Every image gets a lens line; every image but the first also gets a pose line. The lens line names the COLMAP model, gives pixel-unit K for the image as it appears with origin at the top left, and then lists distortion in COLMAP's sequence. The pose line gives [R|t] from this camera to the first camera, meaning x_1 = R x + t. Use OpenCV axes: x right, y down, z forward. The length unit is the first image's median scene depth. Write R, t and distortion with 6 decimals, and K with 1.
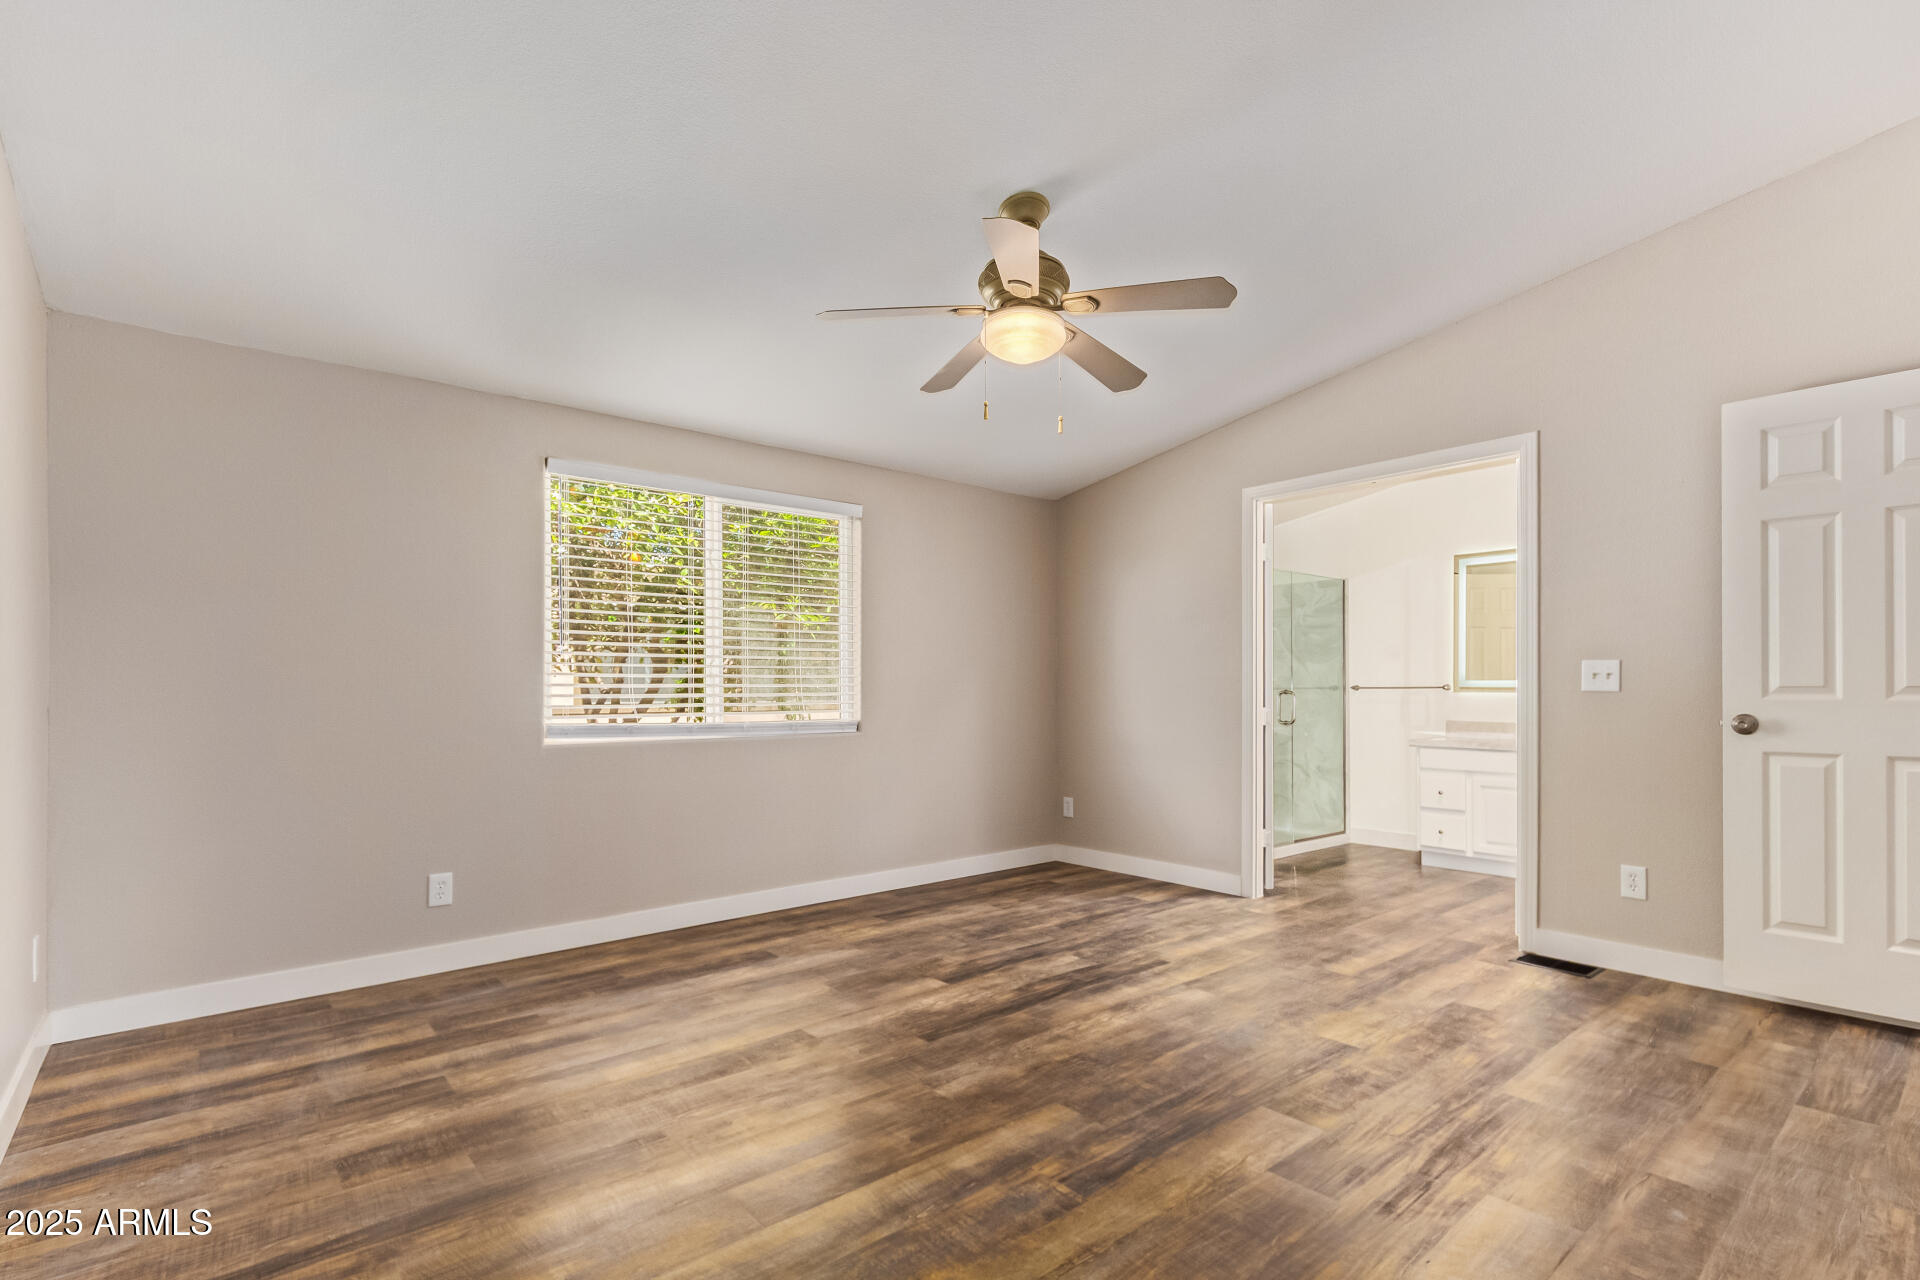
lens RADIAL K [[917.3, 0, 968.0], [0, 917.3, 683.8], [0, 0, 1]] dist [0.010008, -0.000459]
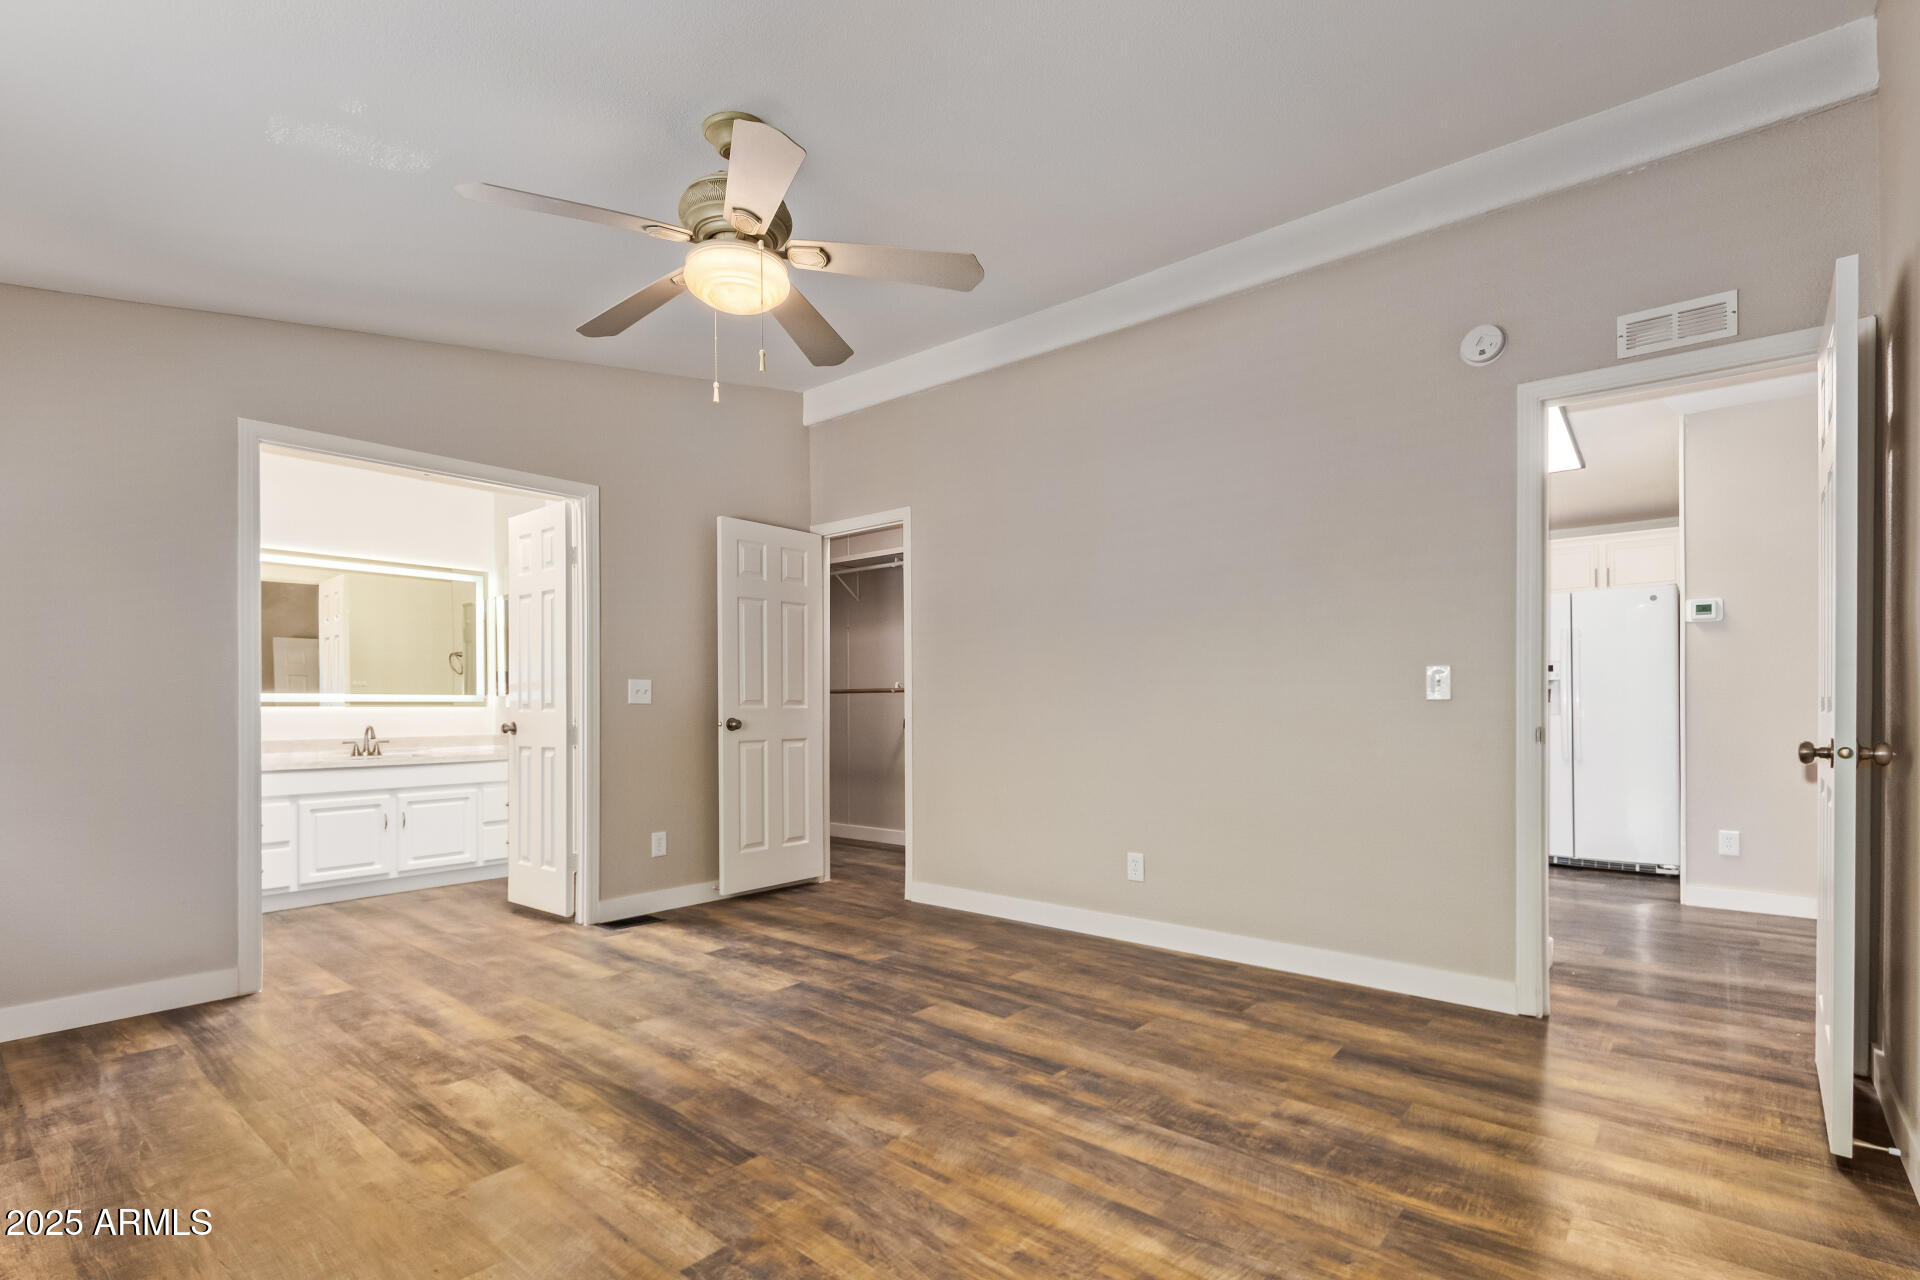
lens RADIAL K [[901.4, 0, 970.3], [0, 901.4, 706.8], [0, 0, 1]] dist [0.001606, -0.000726]
pose [[-0.166208, -0.001861, 0.986089, -0.737854], [-0.001187, 0.999998, 0.001687, 0.011274], [-0.986090, -0.000890, -0.166210, 0.859253]]
